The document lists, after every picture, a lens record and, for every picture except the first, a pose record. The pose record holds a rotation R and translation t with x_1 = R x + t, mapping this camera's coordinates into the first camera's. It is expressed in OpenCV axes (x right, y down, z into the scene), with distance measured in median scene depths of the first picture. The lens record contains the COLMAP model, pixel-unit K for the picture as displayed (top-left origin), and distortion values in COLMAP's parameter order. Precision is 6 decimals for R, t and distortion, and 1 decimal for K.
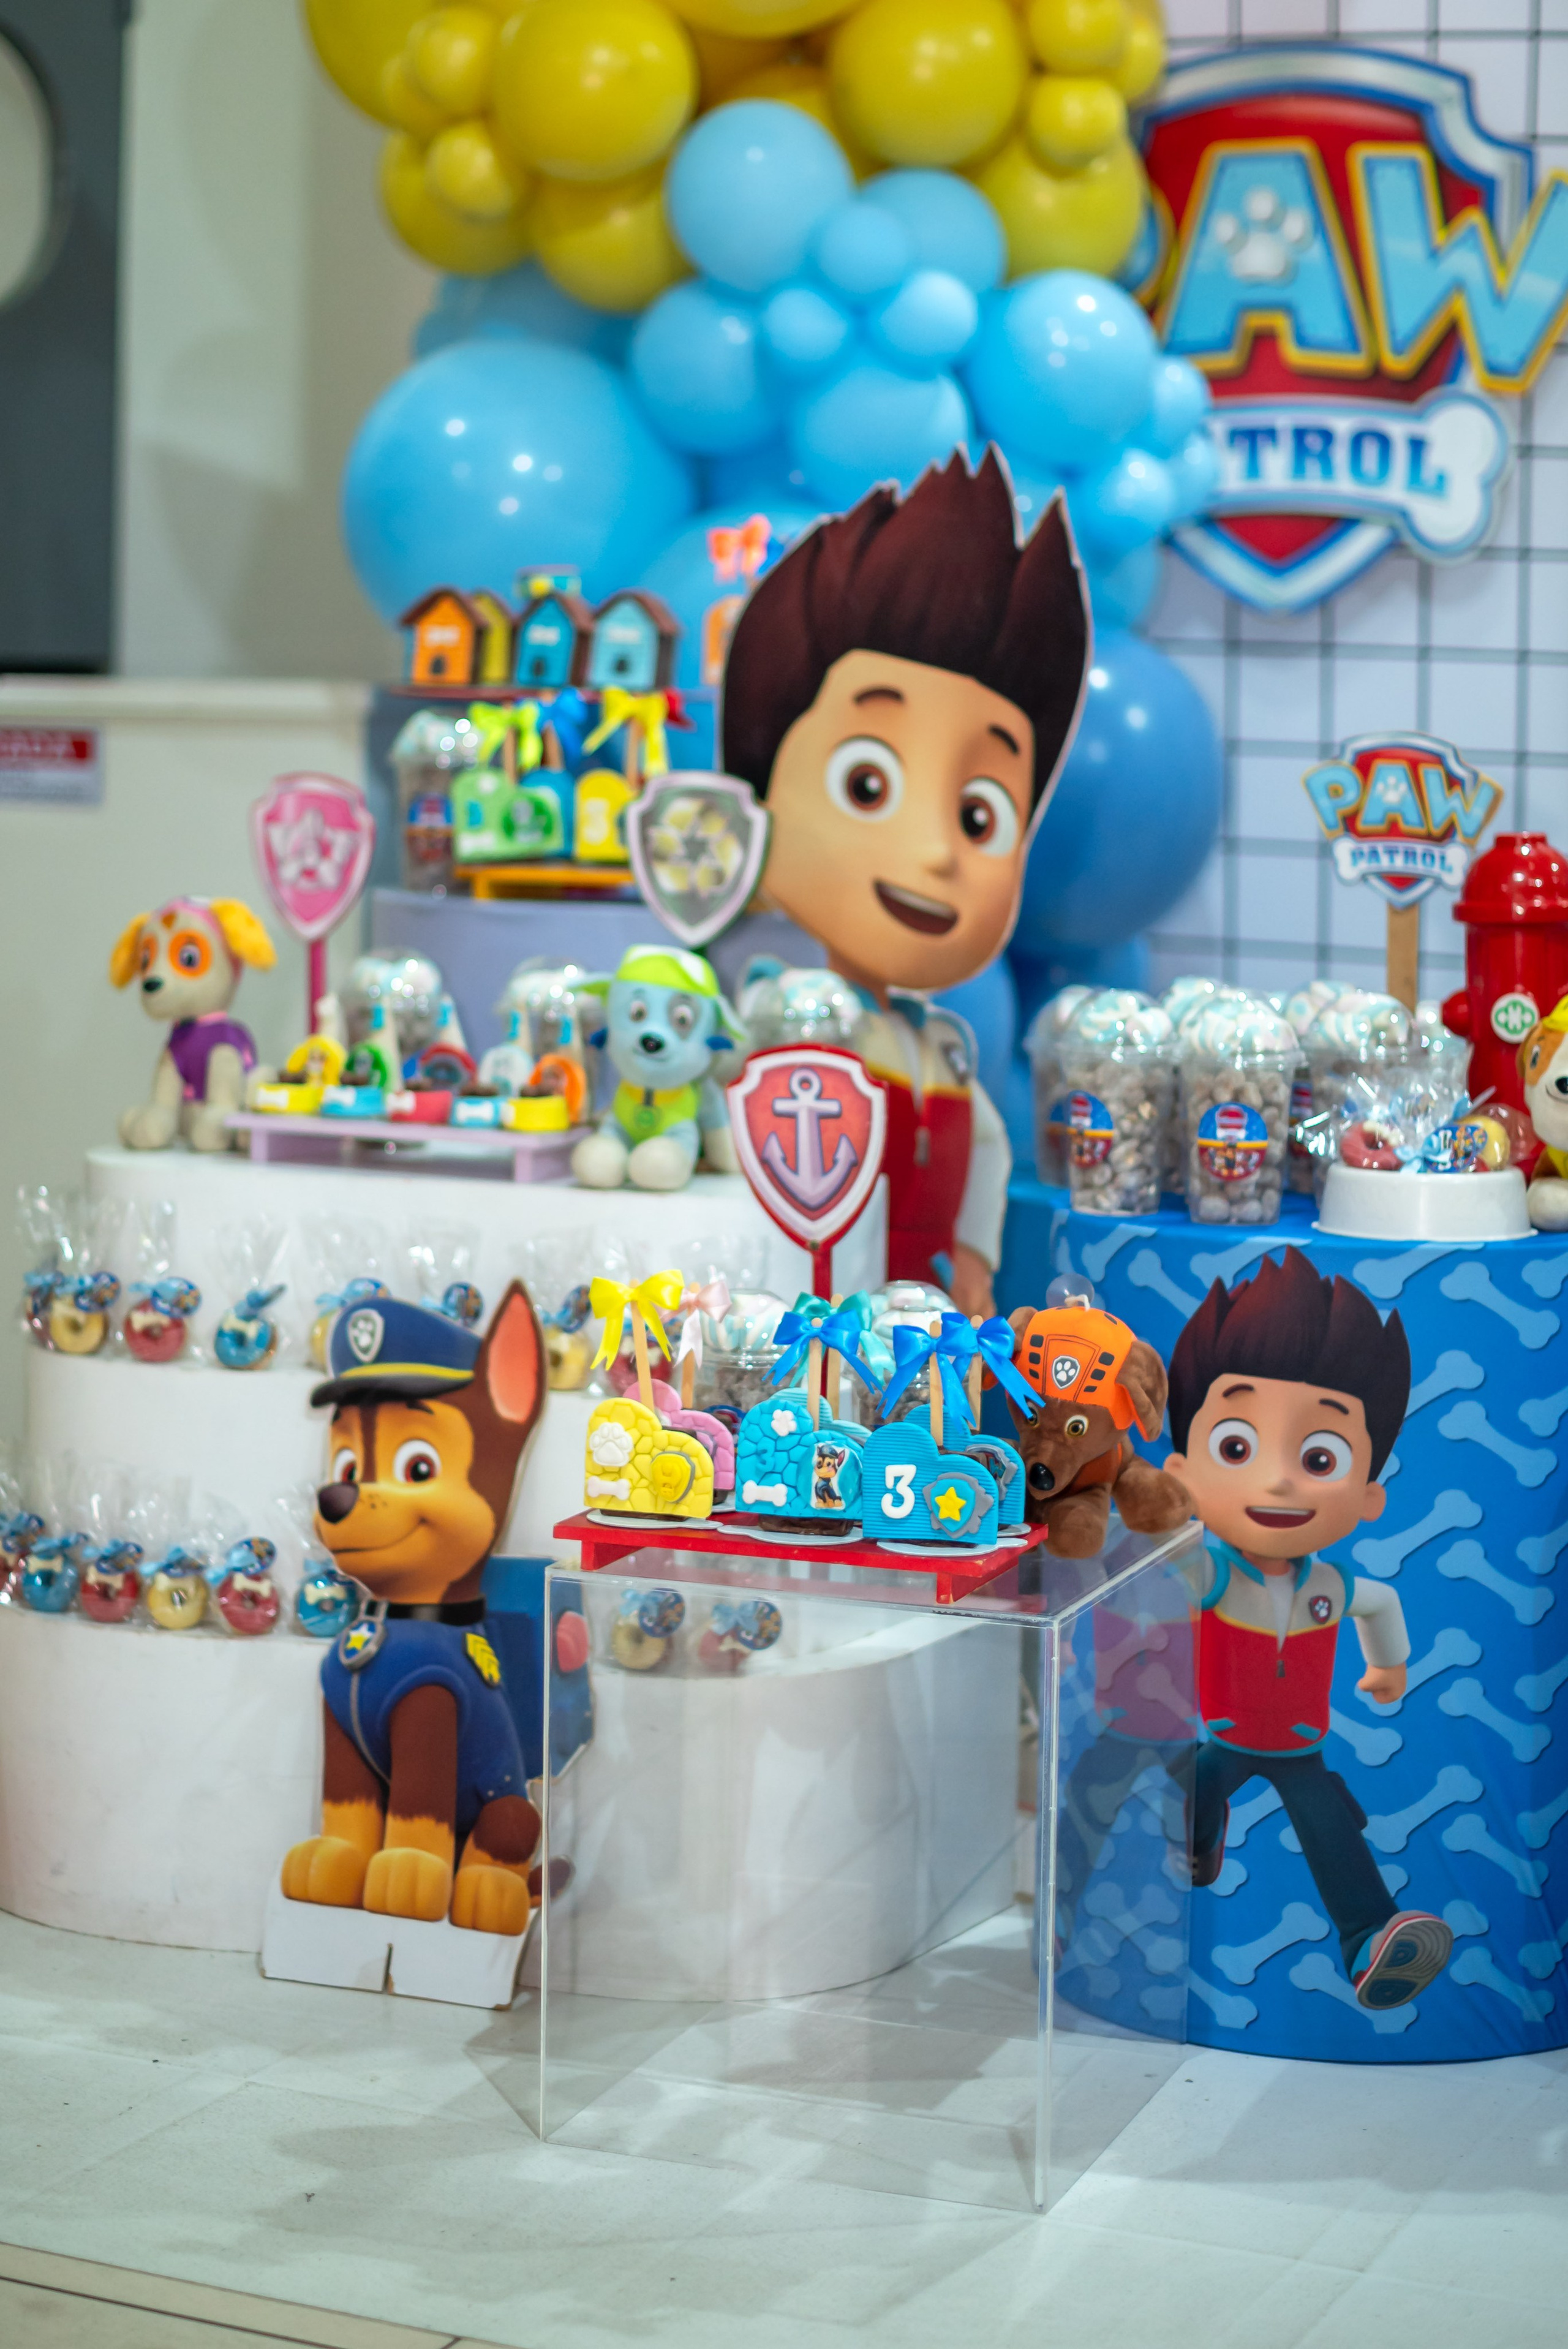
lens RADIAL K [[4189.5, 0, 784.0], [0, 4189.5, 1174.5], [0, 0, 1]] dist [-0.074517, -0.072008]
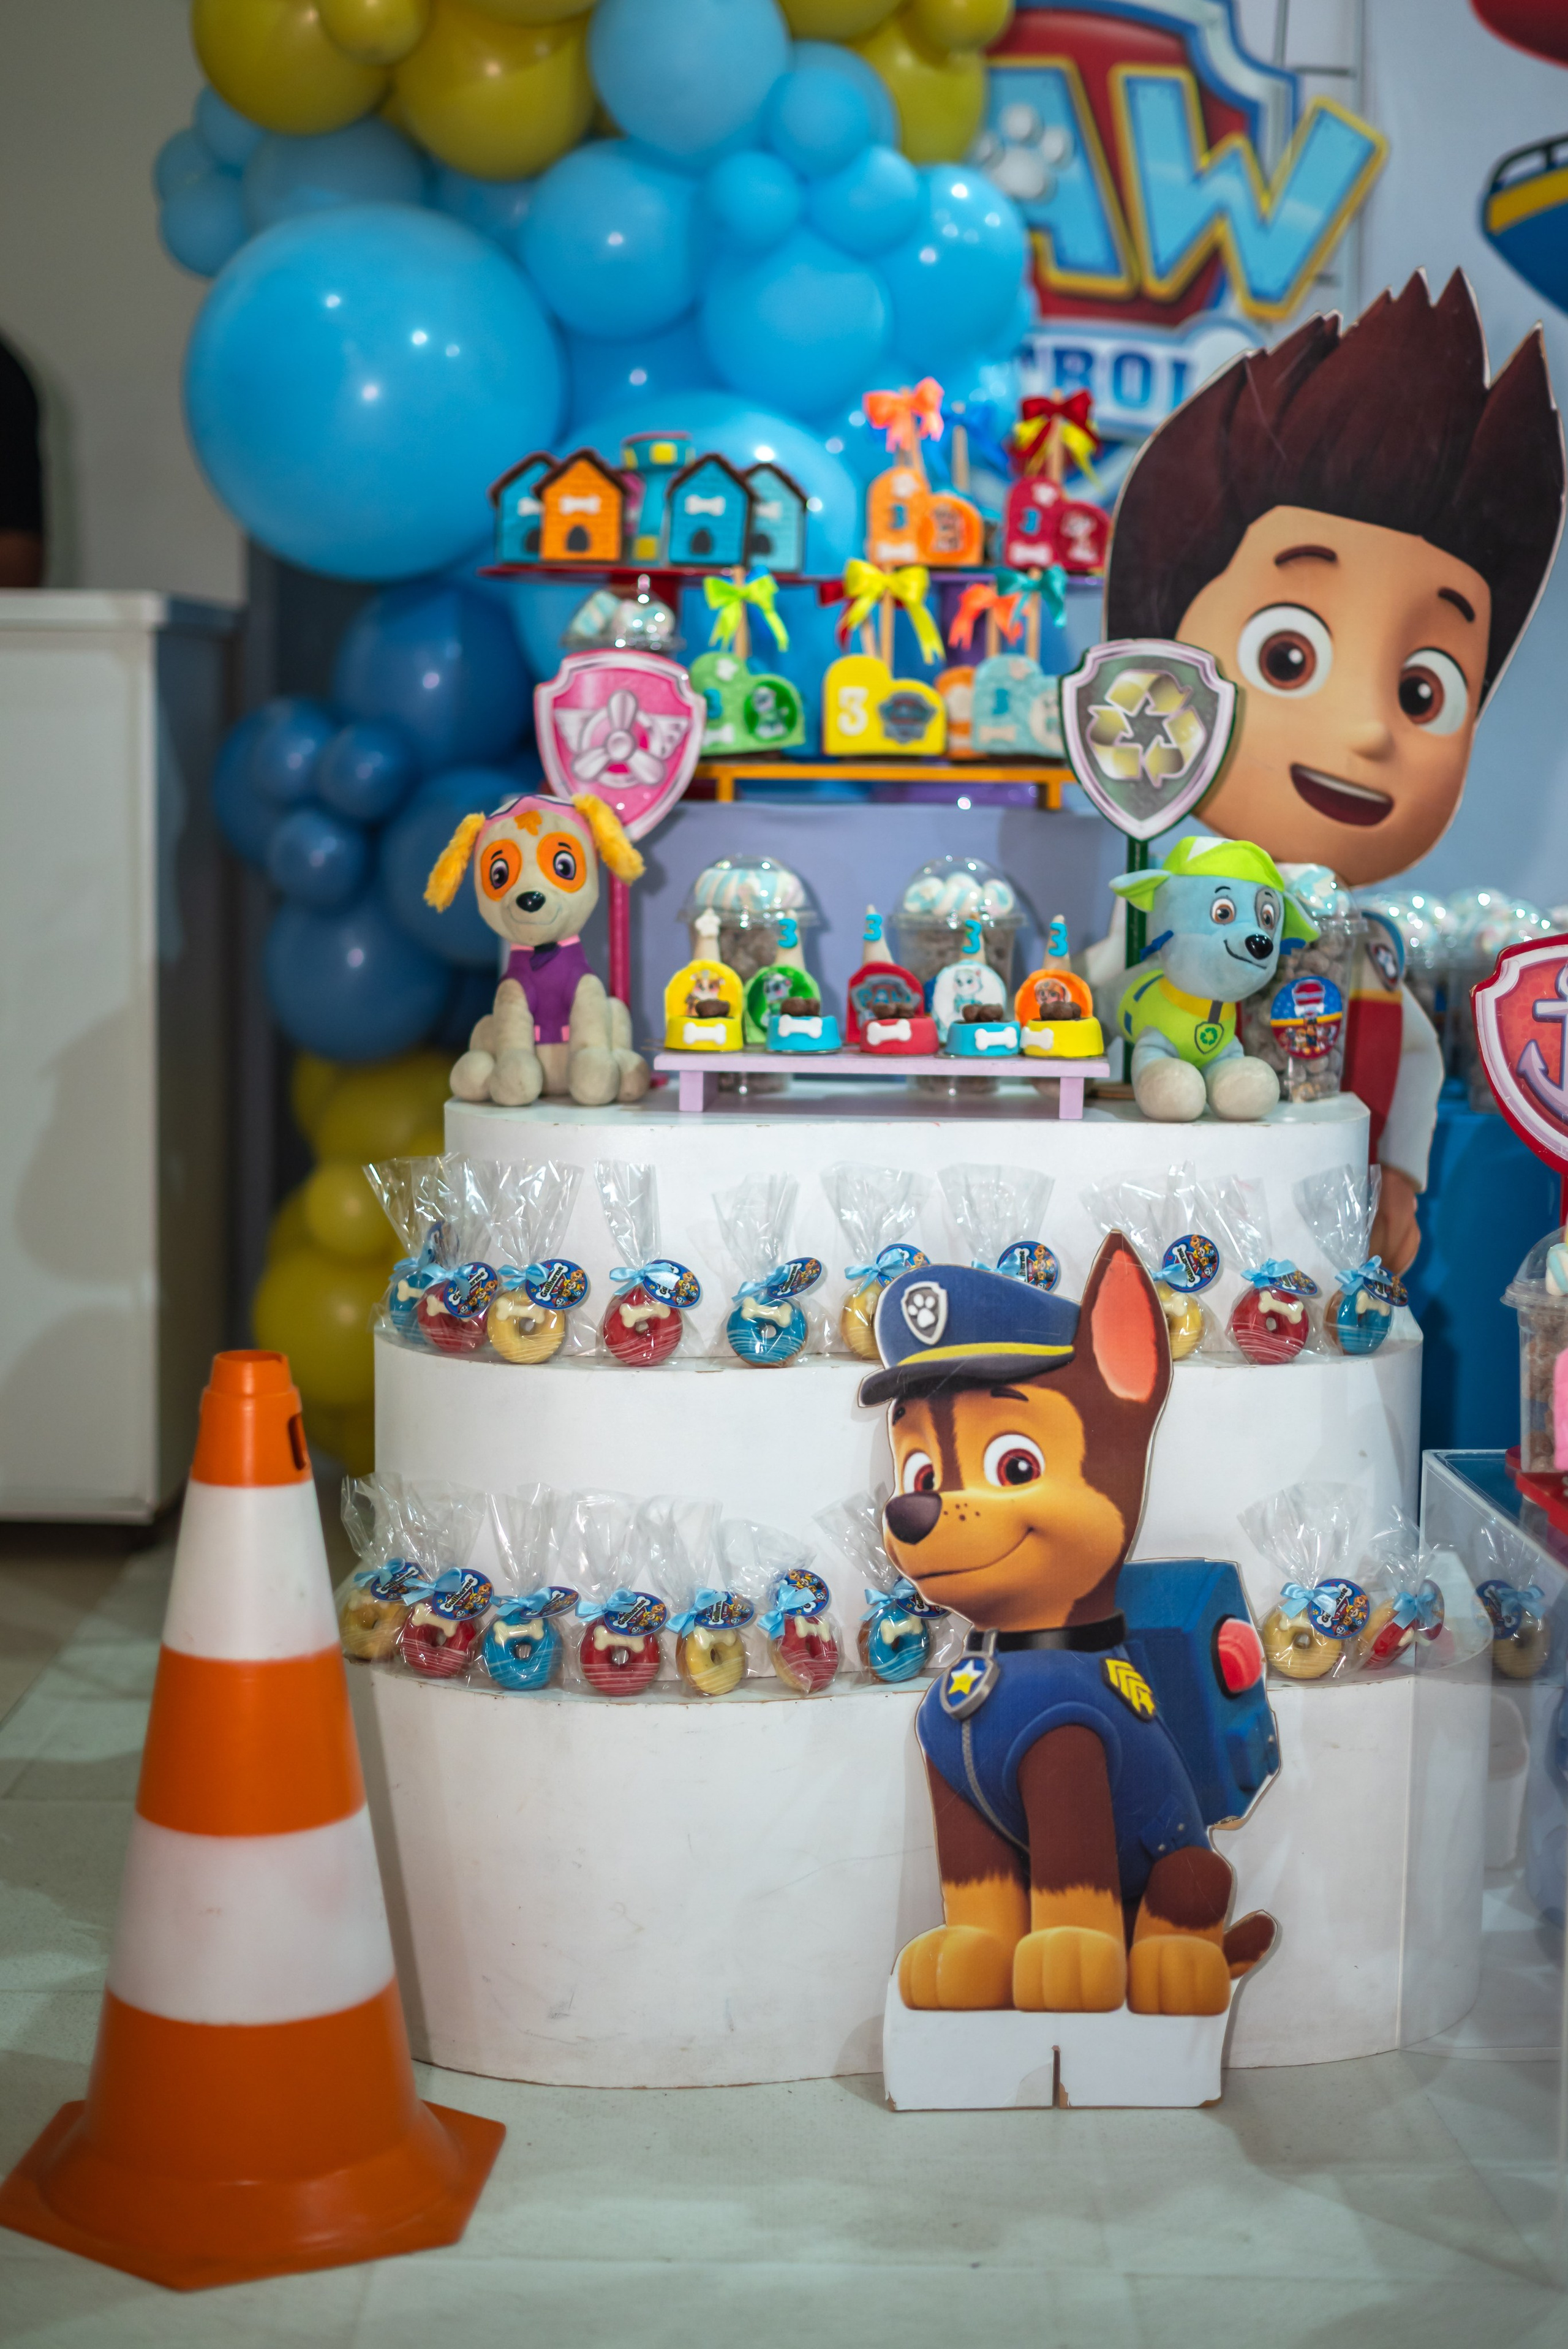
lens RADIAL K [[3308.6, 0, 784.0], [0, 3308.6, 1174.5], [0, 0, 1]] dist [0.012583, 0.114589]
pose [[0.912480, -0.057013, 0.405130, -0.388970], [0.048870, 0.998342, 0.030425, -0.009961], [-0.406193, -0.007963, 0.913753, 0.414814]]
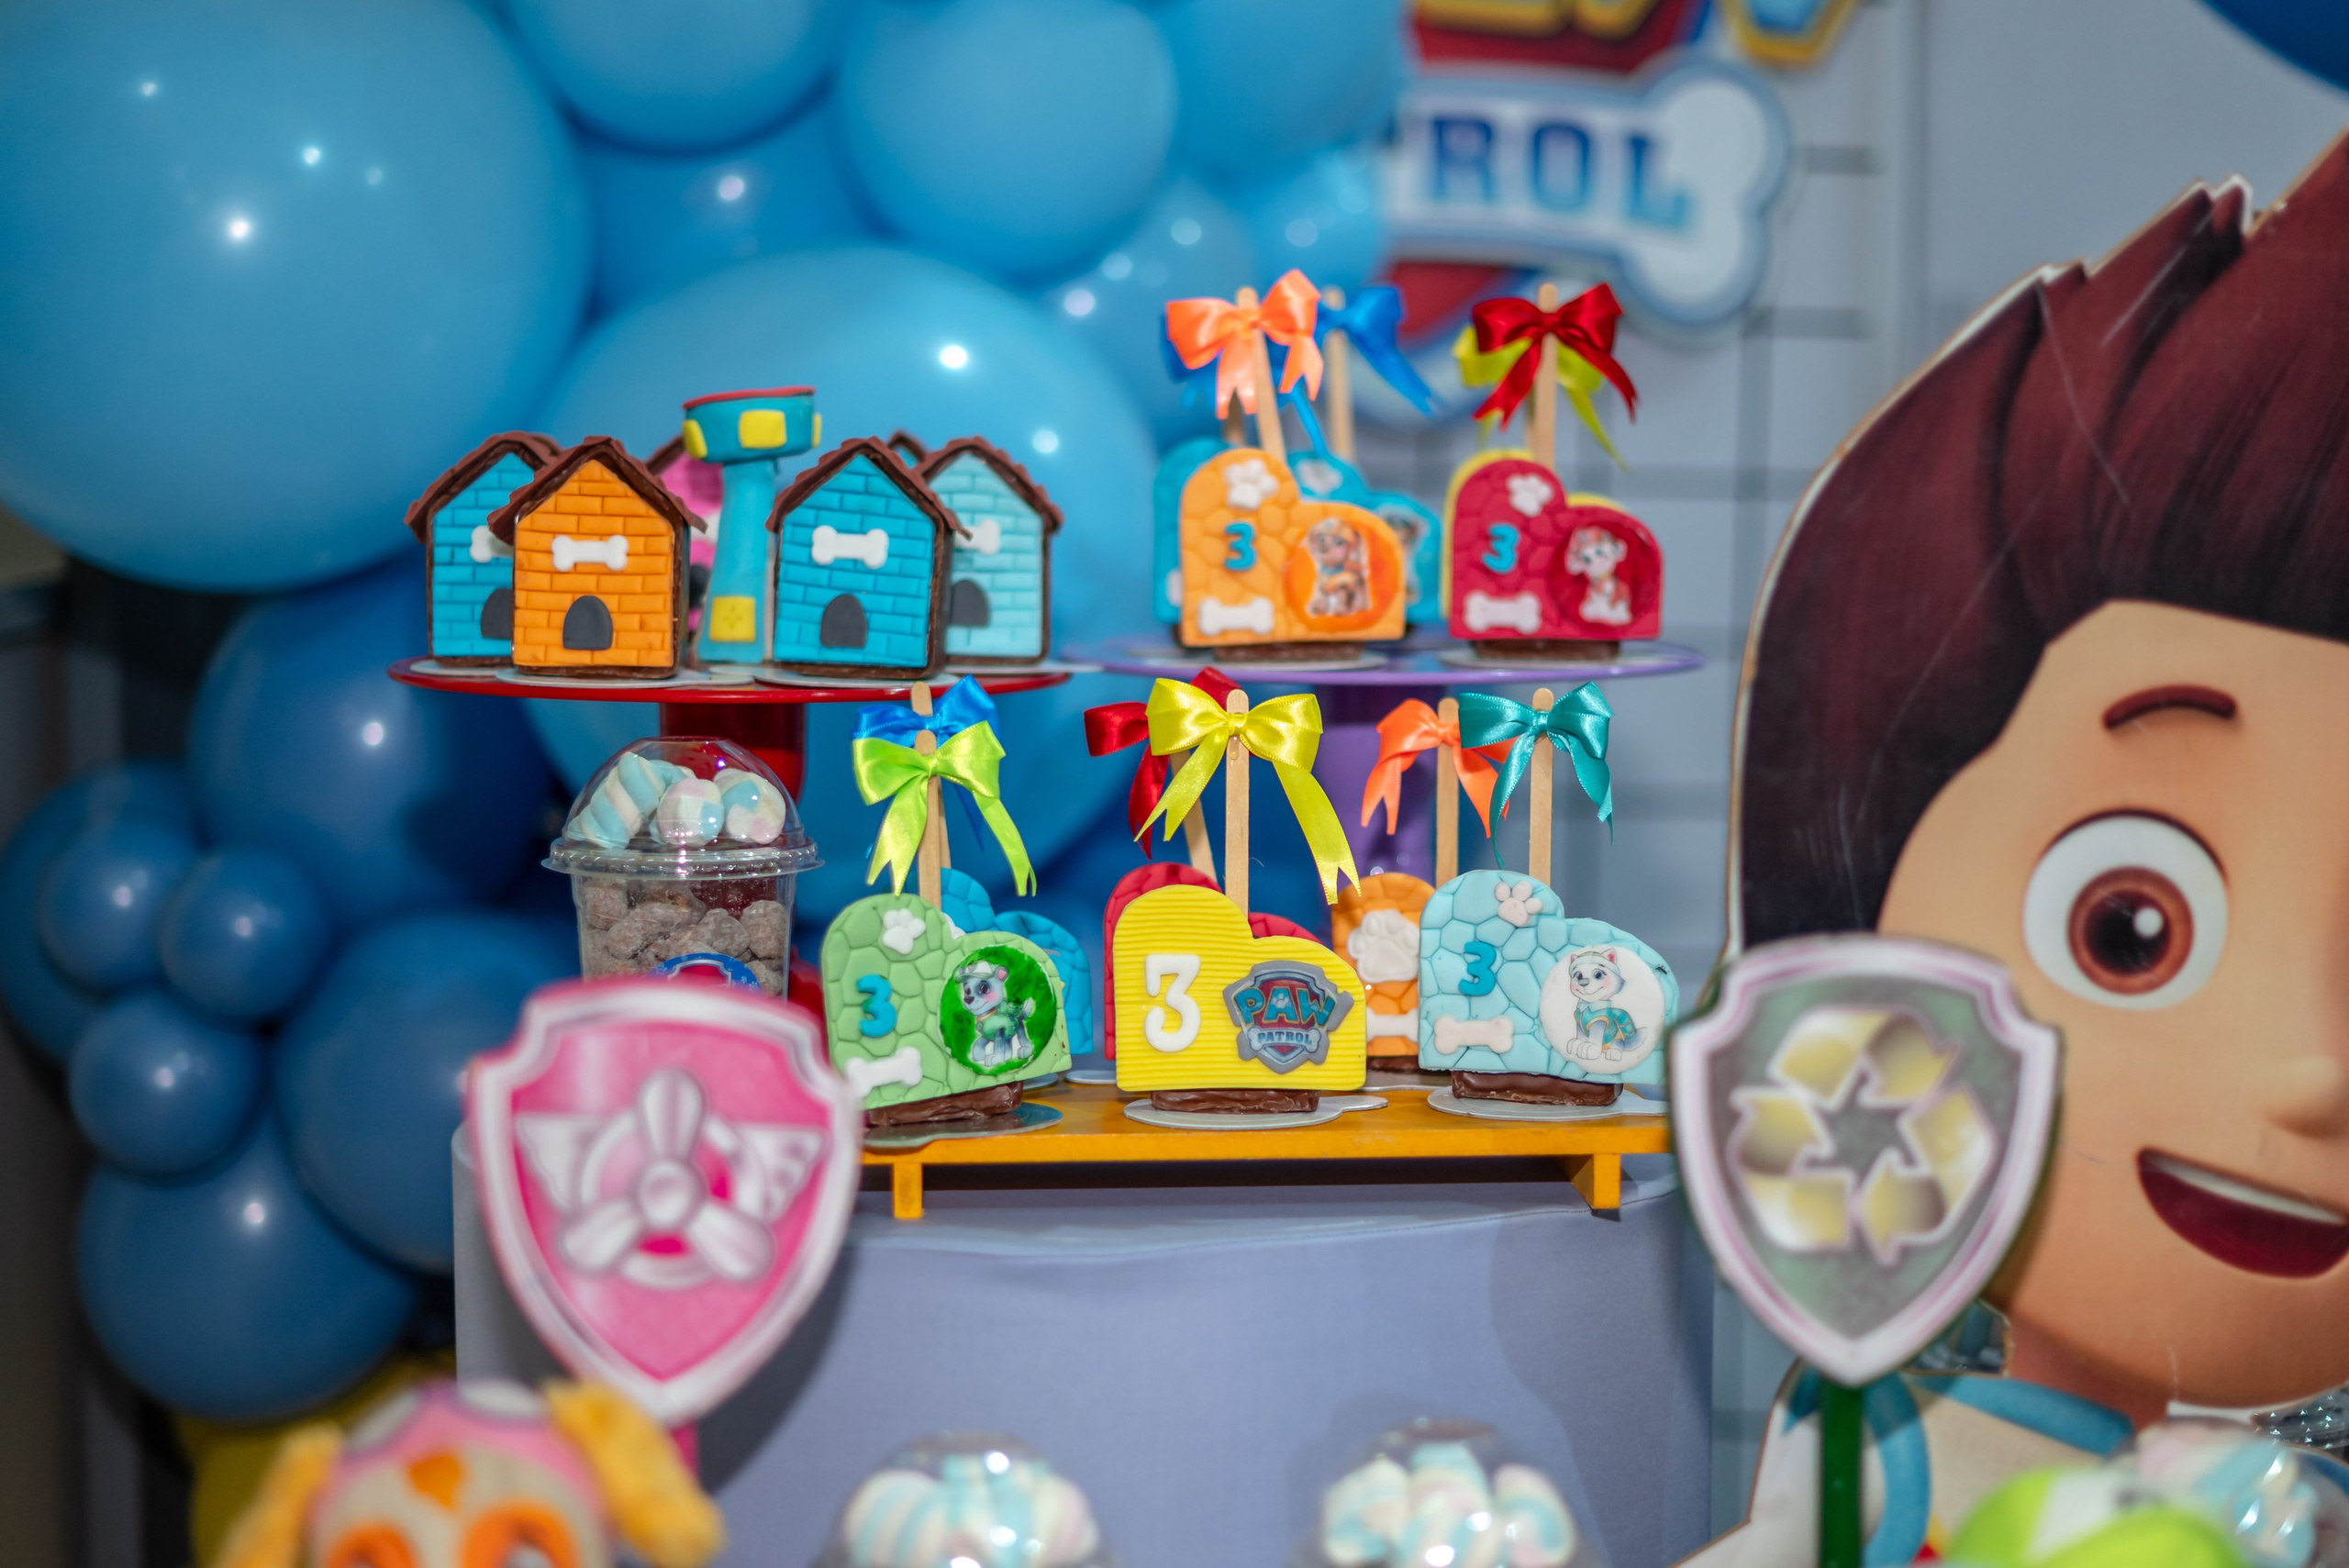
lens RADIAL K [[3848.7, 0, 1177.1], [0, 3848.7, 927.0], [0, 0, 1]] dist [-0.008314, 0.057641]
pose [[0.887233, -0.079357, 0.454444, -0.245439], [0.072763, 0.996835, 0.032014, -0.117014], [-0.455547, 0.004663, 0.890200, 0.740494]]
